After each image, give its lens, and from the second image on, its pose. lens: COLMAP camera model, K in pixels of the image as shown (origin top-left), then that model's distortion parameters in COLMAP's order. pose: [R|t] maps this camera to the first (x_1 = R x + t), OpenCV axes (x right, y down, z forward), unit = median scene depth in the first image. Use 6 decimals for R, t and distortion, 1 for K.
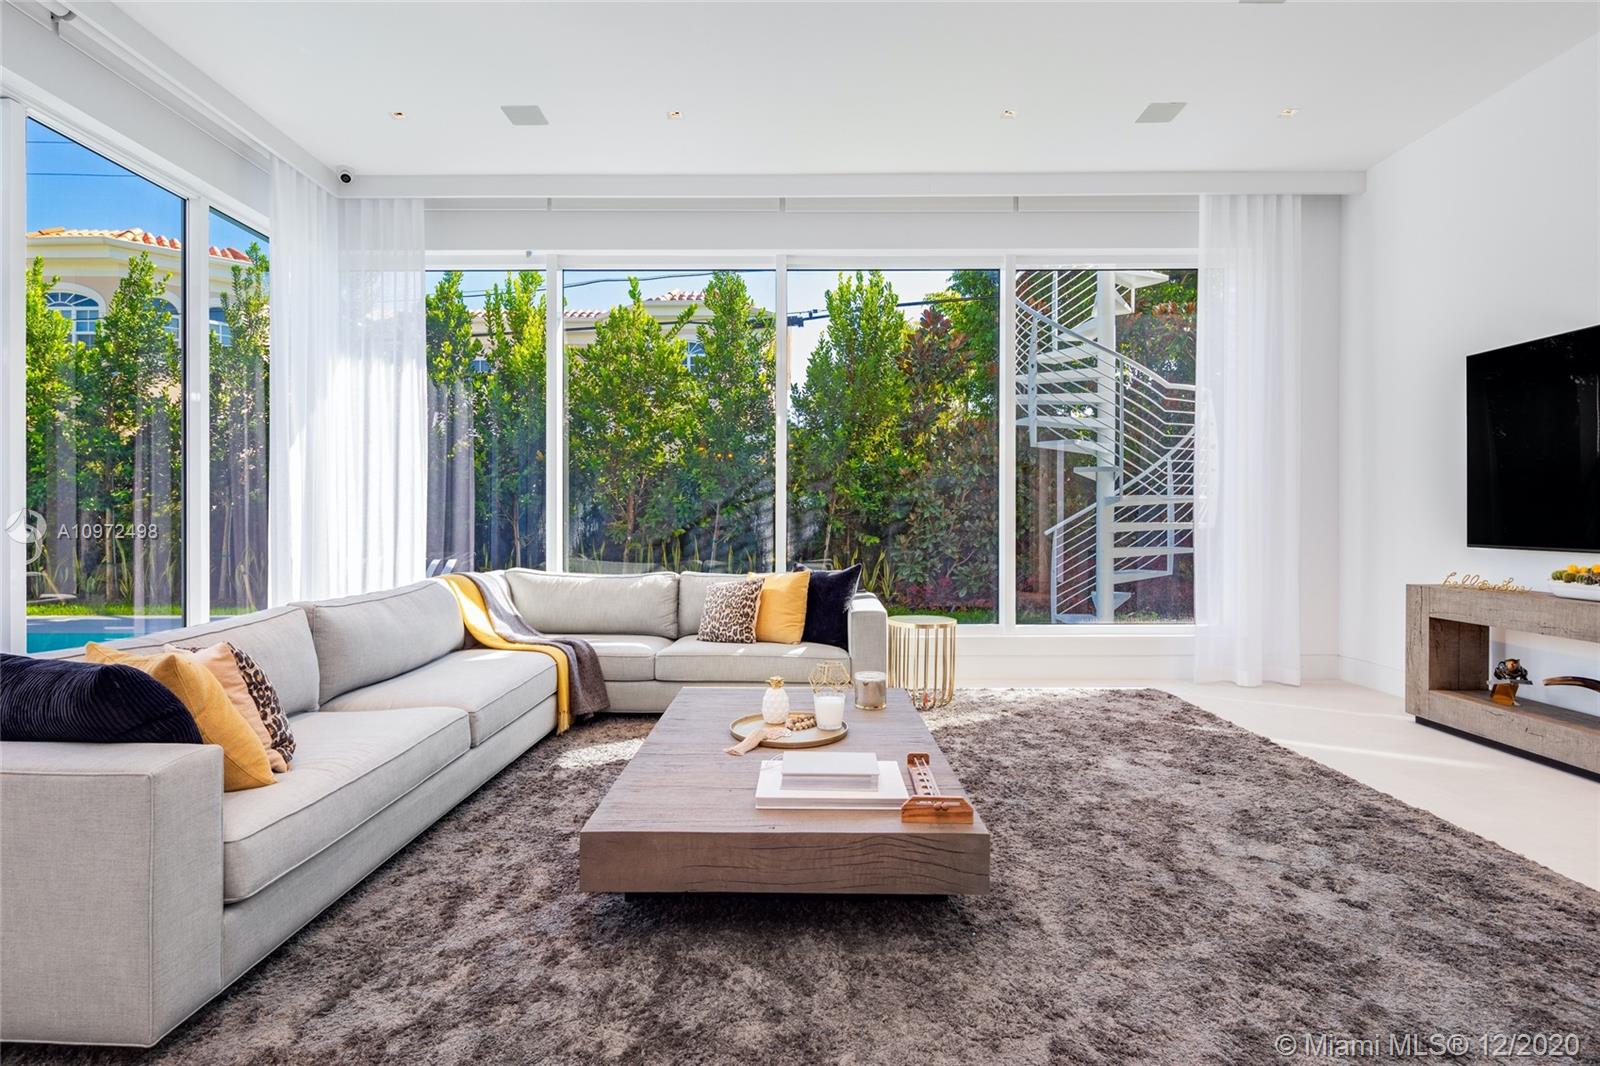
lens RADIAL K [[767.9, 0, 796.7], [0, 767.9, 525.6], [0, 0, 1]] dist [-0.003165, -0.002274]
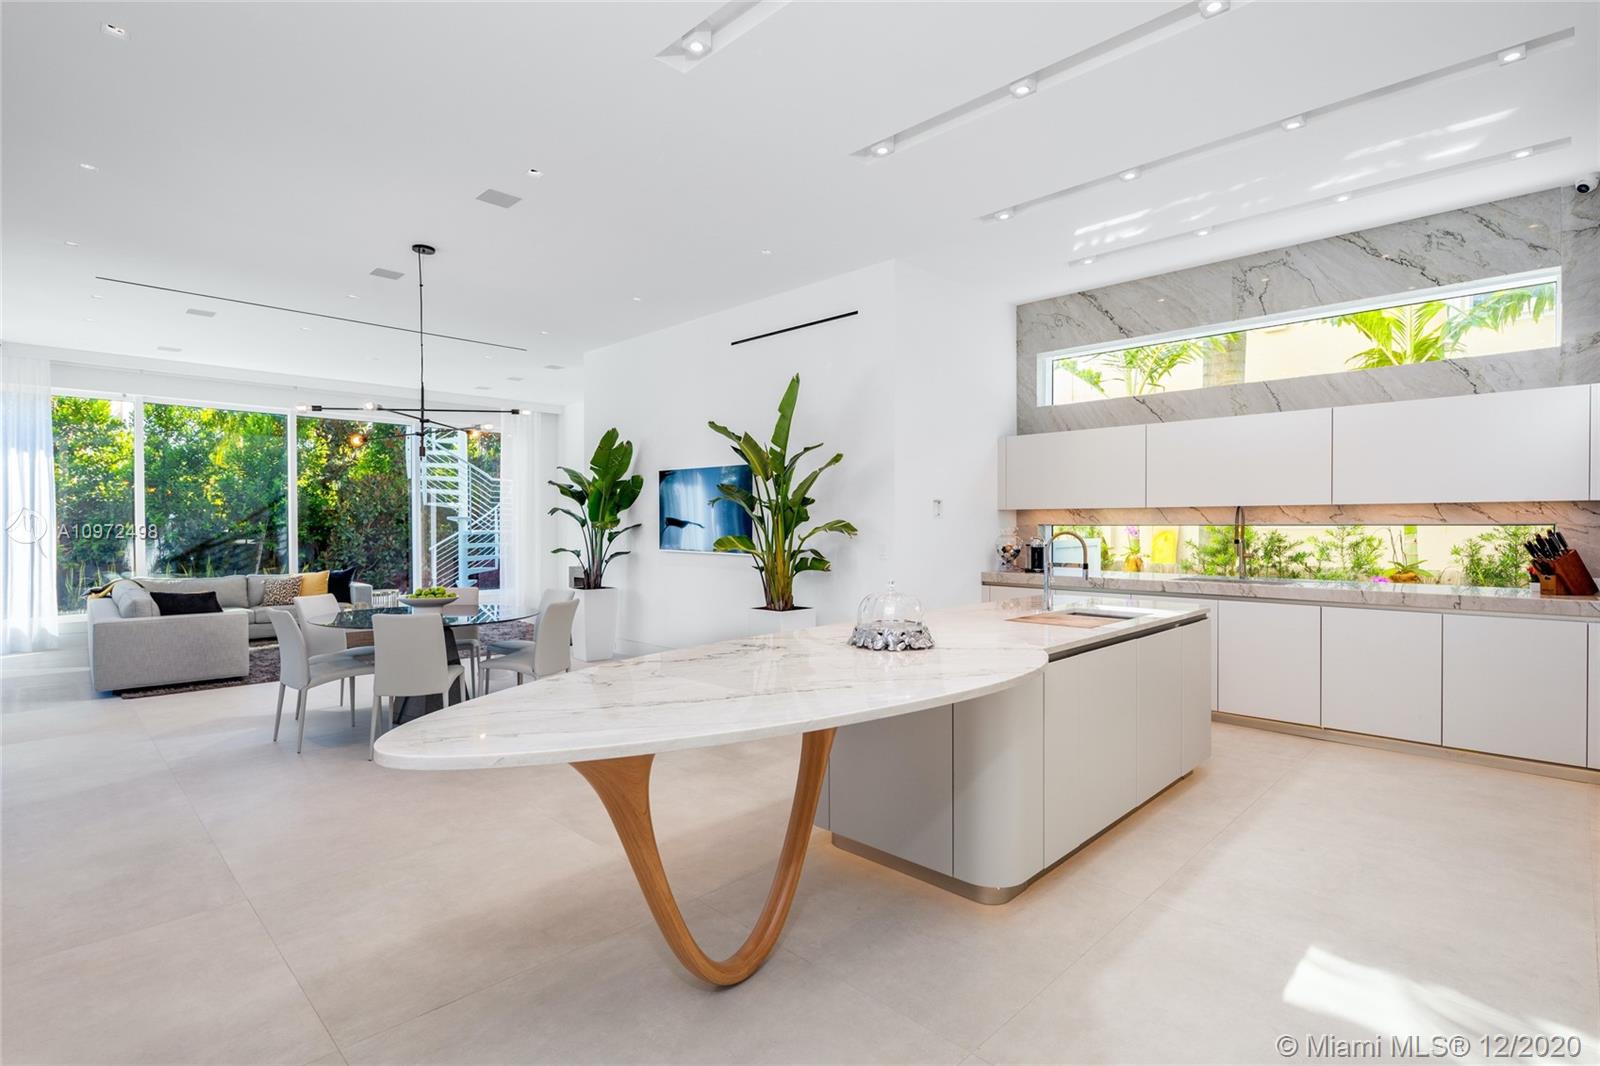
lens RADIAL K [[767.9, 0, 798.2], [0, 767.9, 533.7], [0, 0, 1]] dist [-0.003165, -0.002274]
pose [[0.706846, -0.007775, 0.707325, -0.377440], [0.006959, 0.999968, 0.004037, -0.030448], [-0.707334, 0.002069, 0.706877, -0.989709]]
